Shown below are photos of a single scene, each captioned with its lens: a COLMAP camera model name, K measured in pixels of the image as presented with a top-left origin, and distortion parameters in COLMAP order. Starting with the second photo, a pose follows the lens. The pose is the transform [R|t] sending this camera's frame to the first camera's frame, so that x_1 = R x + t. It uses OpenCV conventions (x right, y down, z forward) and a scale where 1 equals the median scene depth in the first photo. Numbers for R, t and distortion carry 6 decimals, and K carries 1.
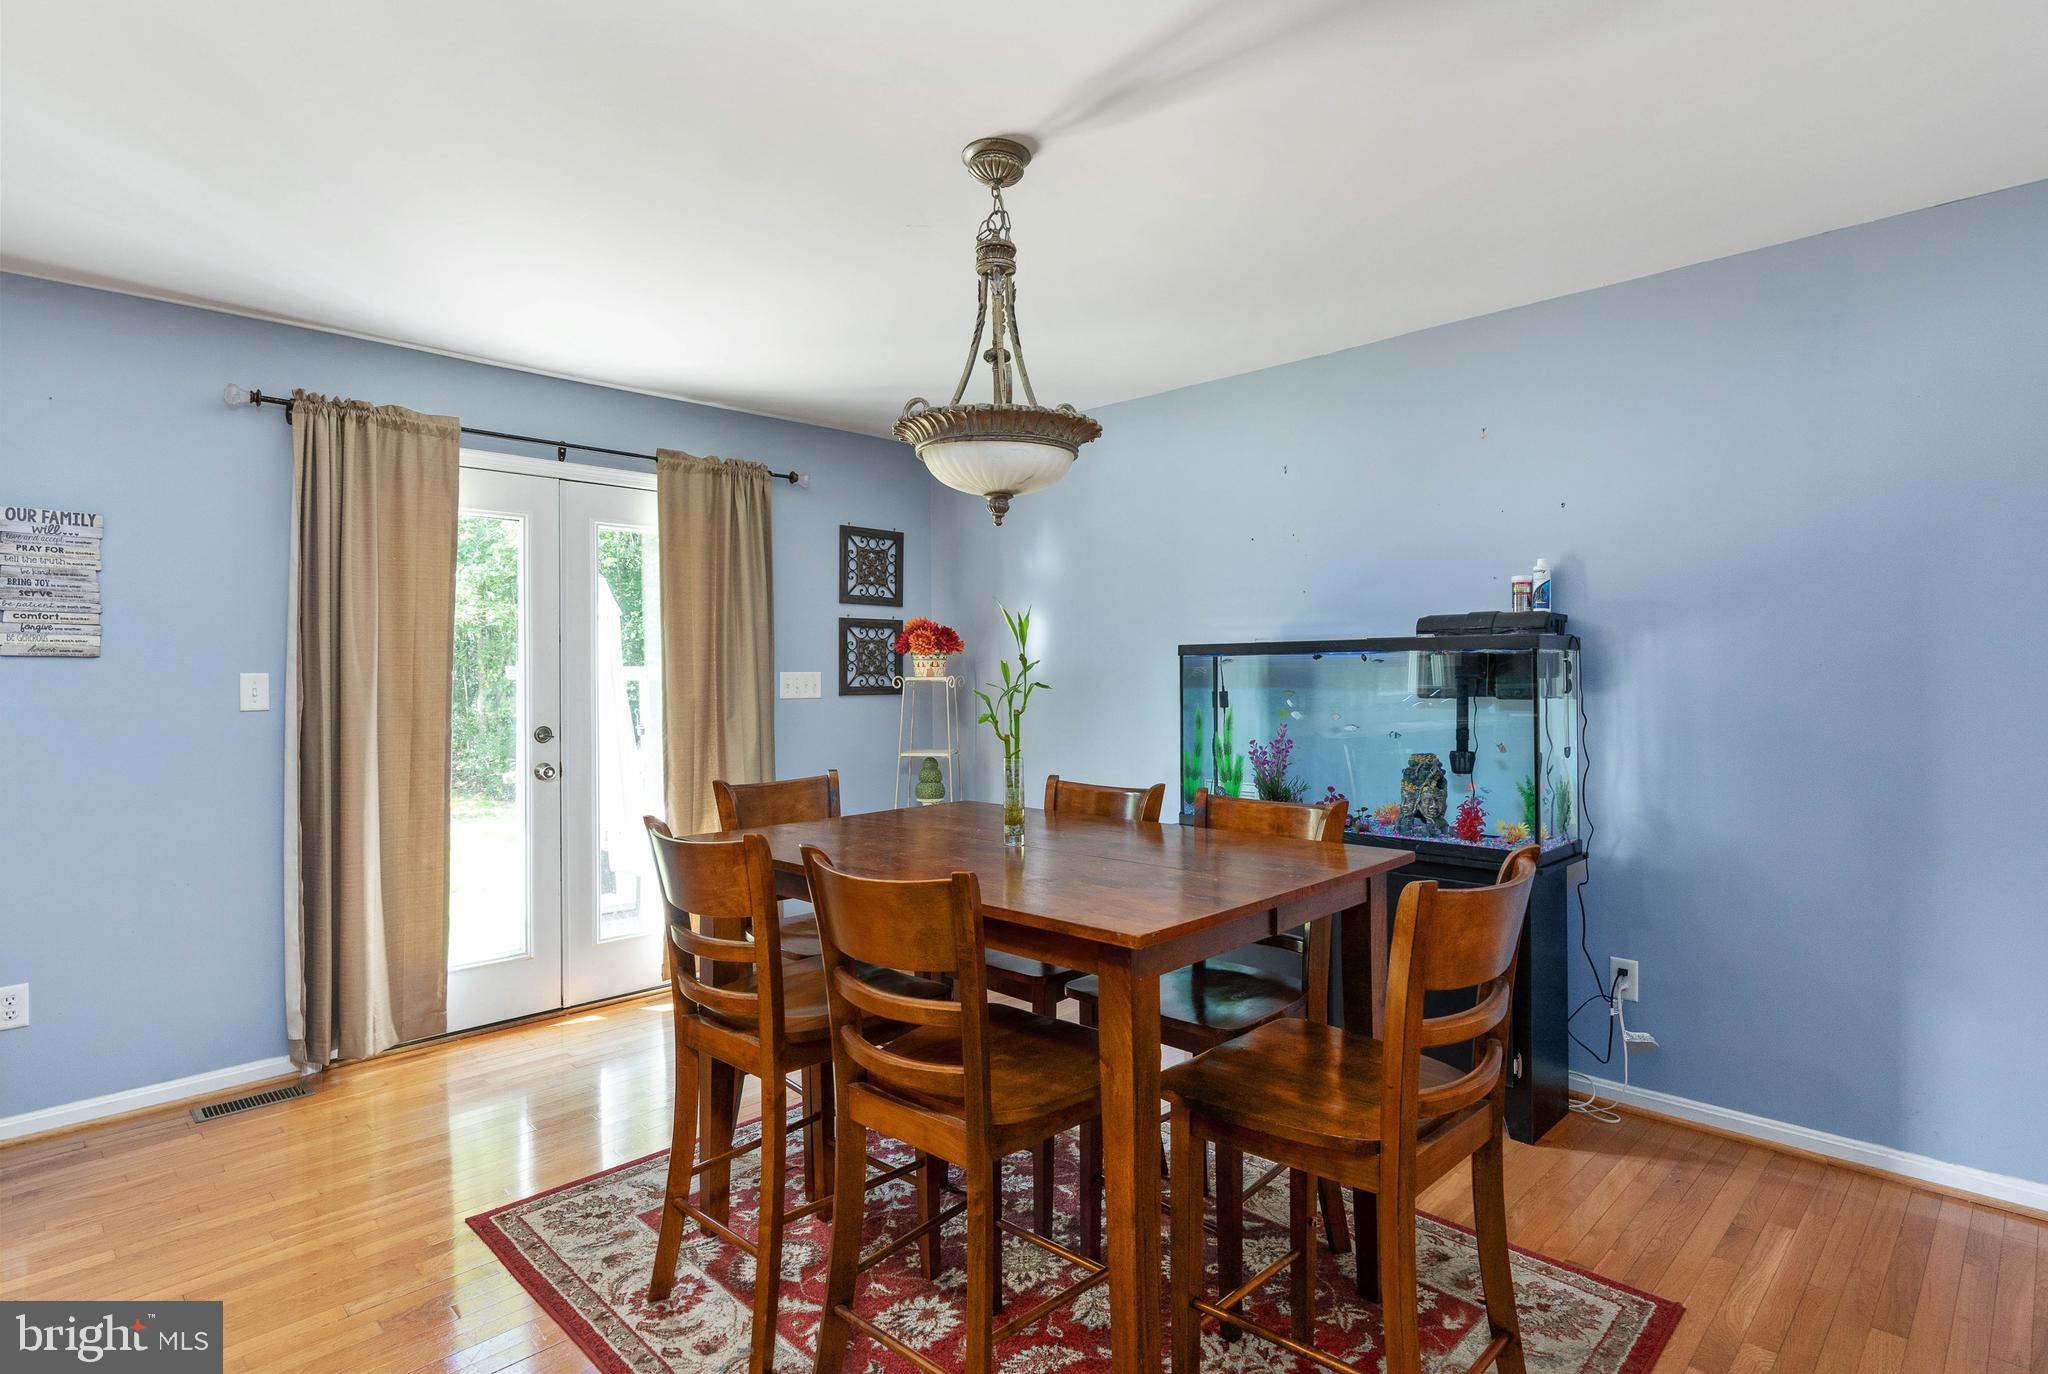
lens RADIAL K [[1041.2, 0, 1050.2], [0, 1041.2, 670.3], [0, 0, 1]] dist [-0.000369, 0.000734]
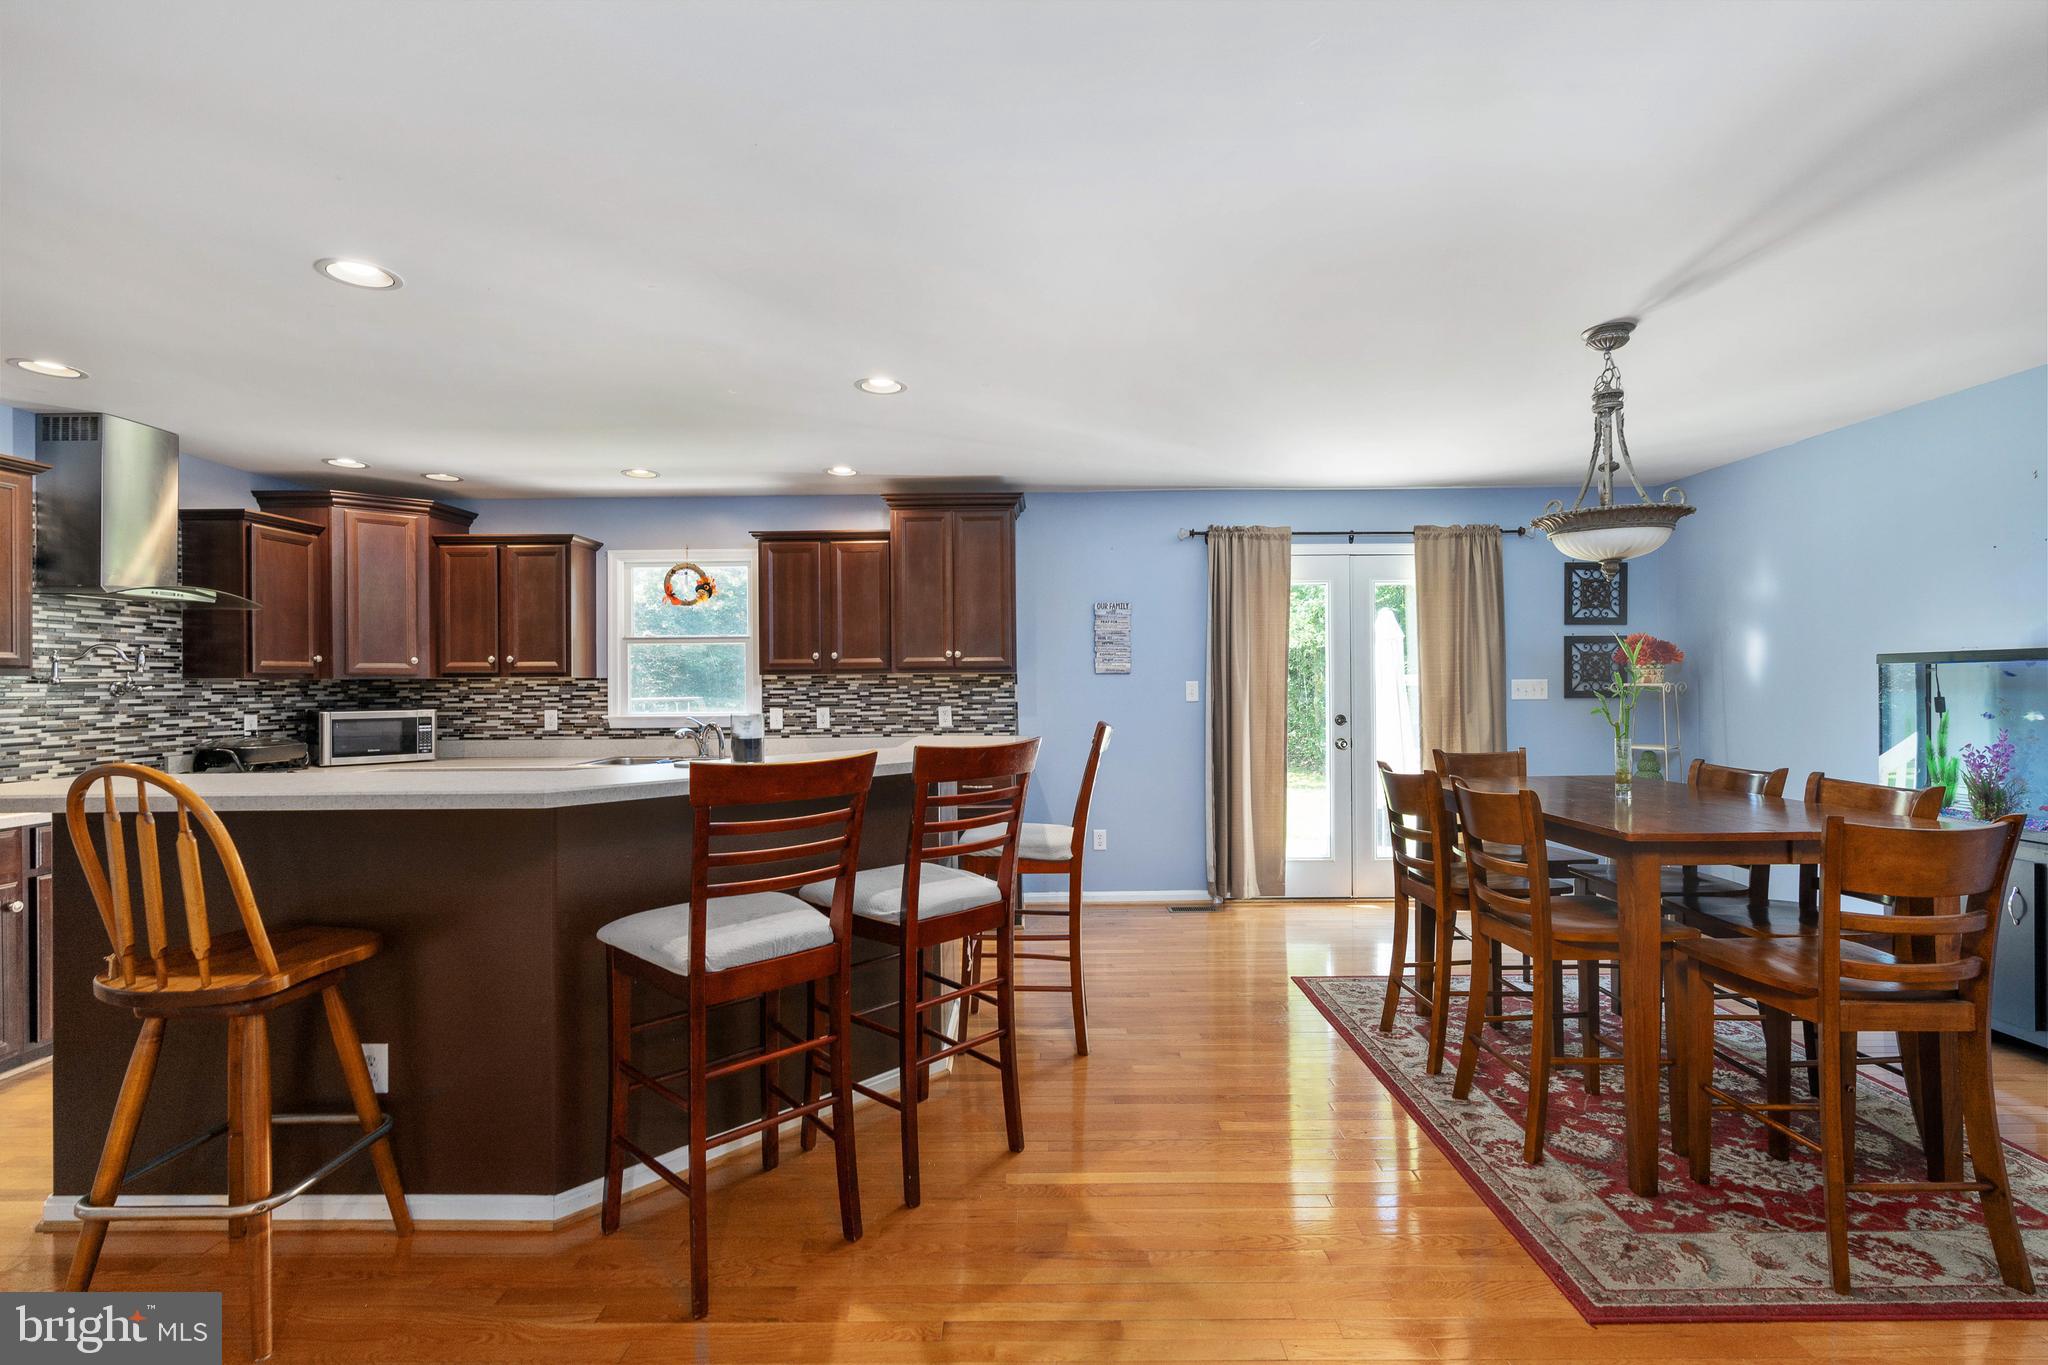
lens RADIAL K [[916.1, 0, 1031.5], [0, 916.1, 683.5], [0, 0, 1]] dist [-0.012120, 0.004026]
pose [[0.691994, 0.000181, -0.721904, 0.208159], [0.005339, 0.999971, 0.005368, -0.003393], [0.721884, -0.007569, 0.691973, -0.322683]]
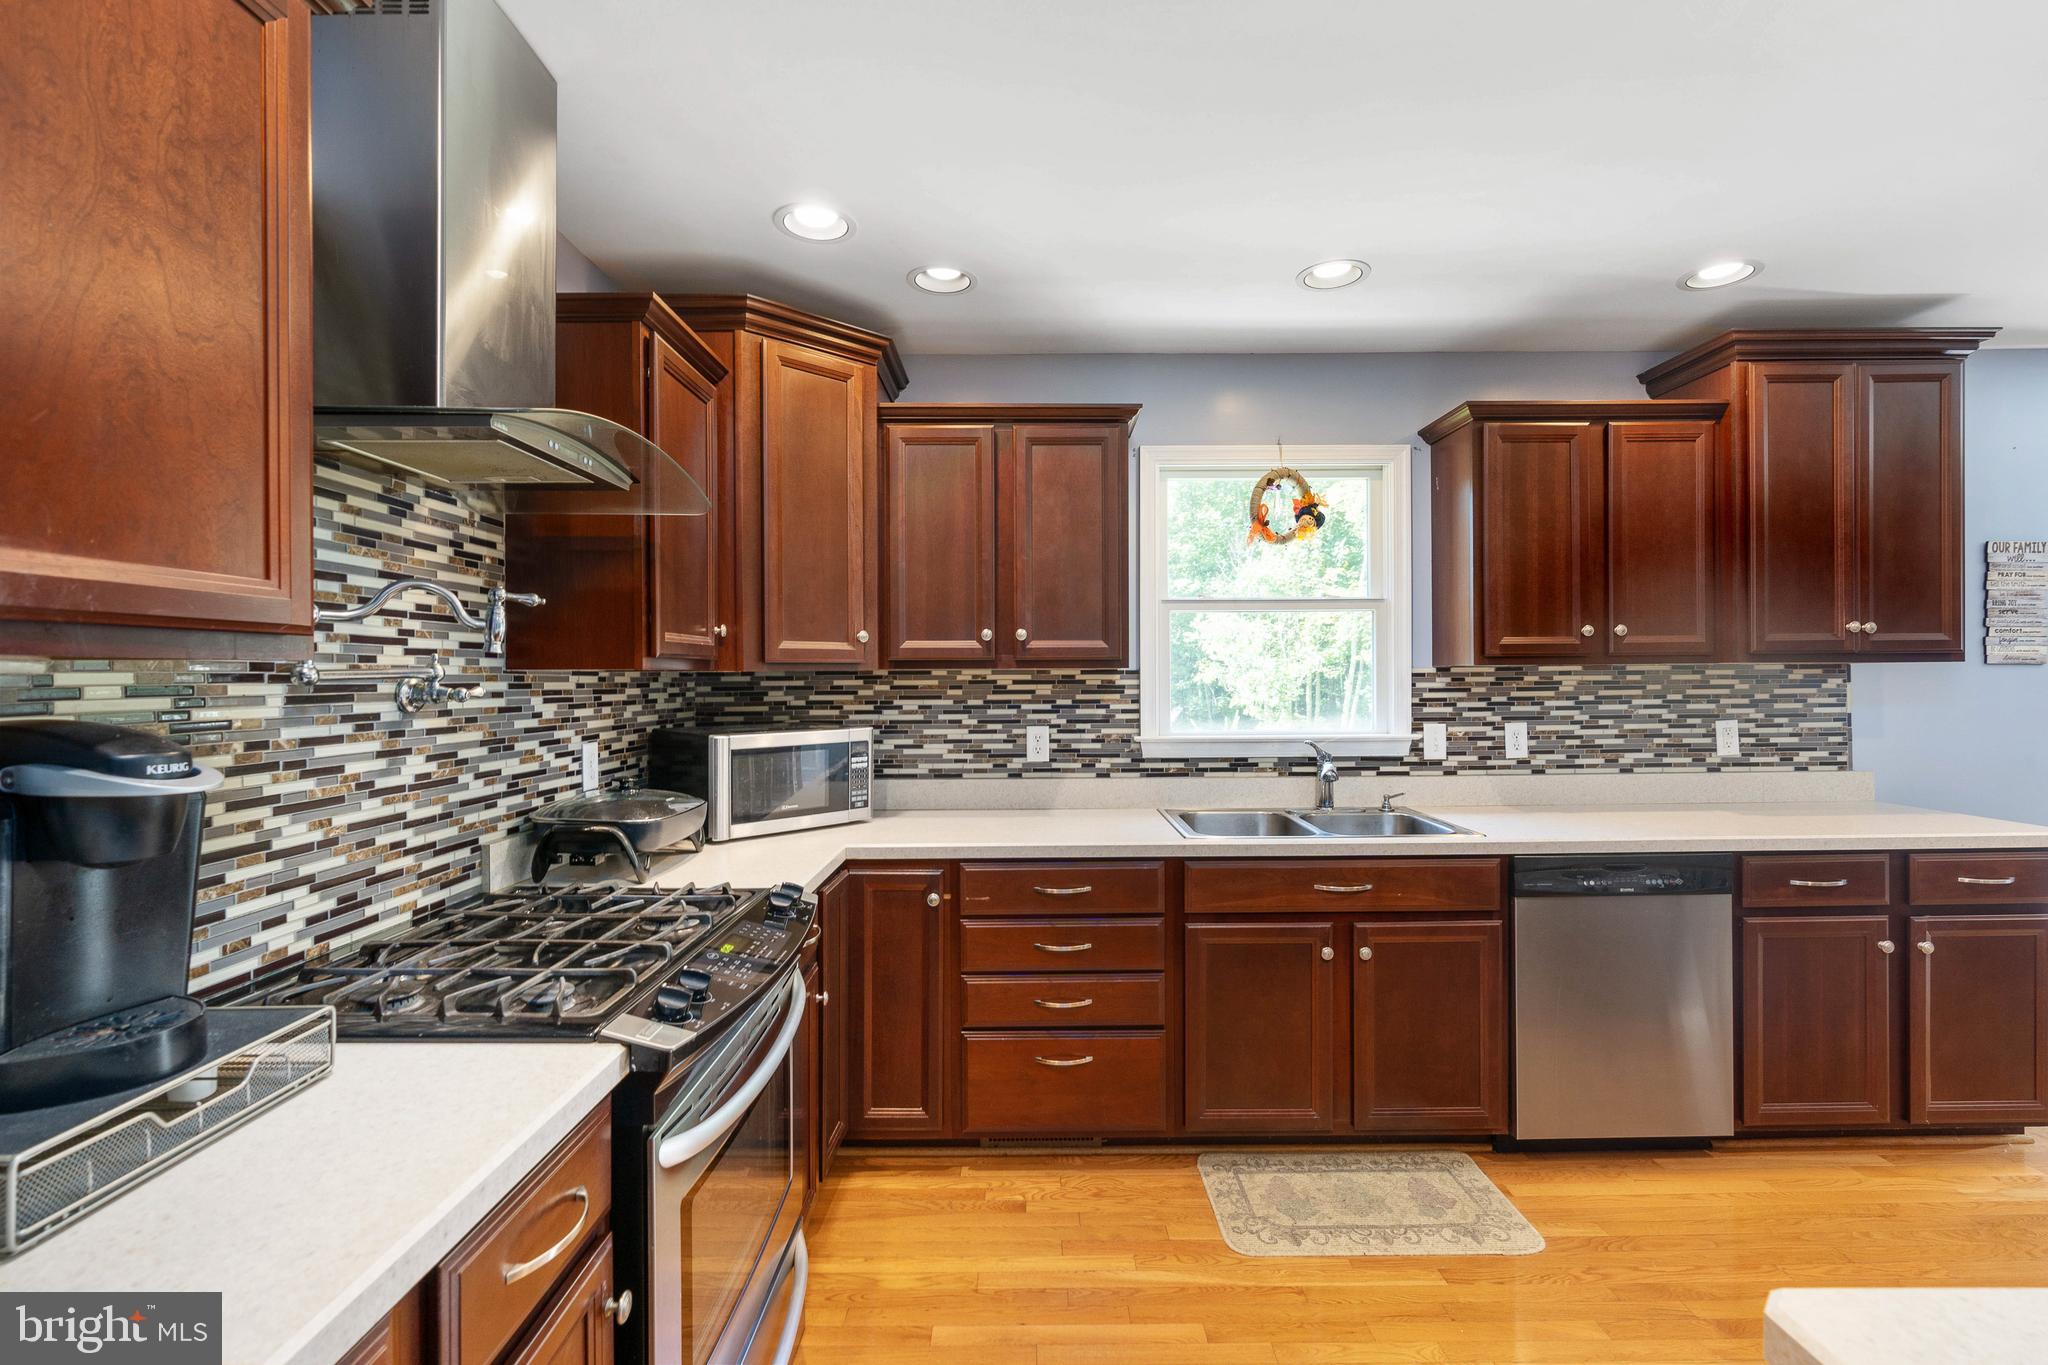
lens RADIAL K [[916.1, 0, 1031.5], [0, 916.1, 683.5], [0, 0, 1]] dist [-0.012120, 0.004026]
pose [[0.698501, 0.006563, -0.715579, -0.863624], [0.003630, 0.999913, 0.012714, -0.007103], [0.715600, -0.011479, 0.698416, -0.464390]]
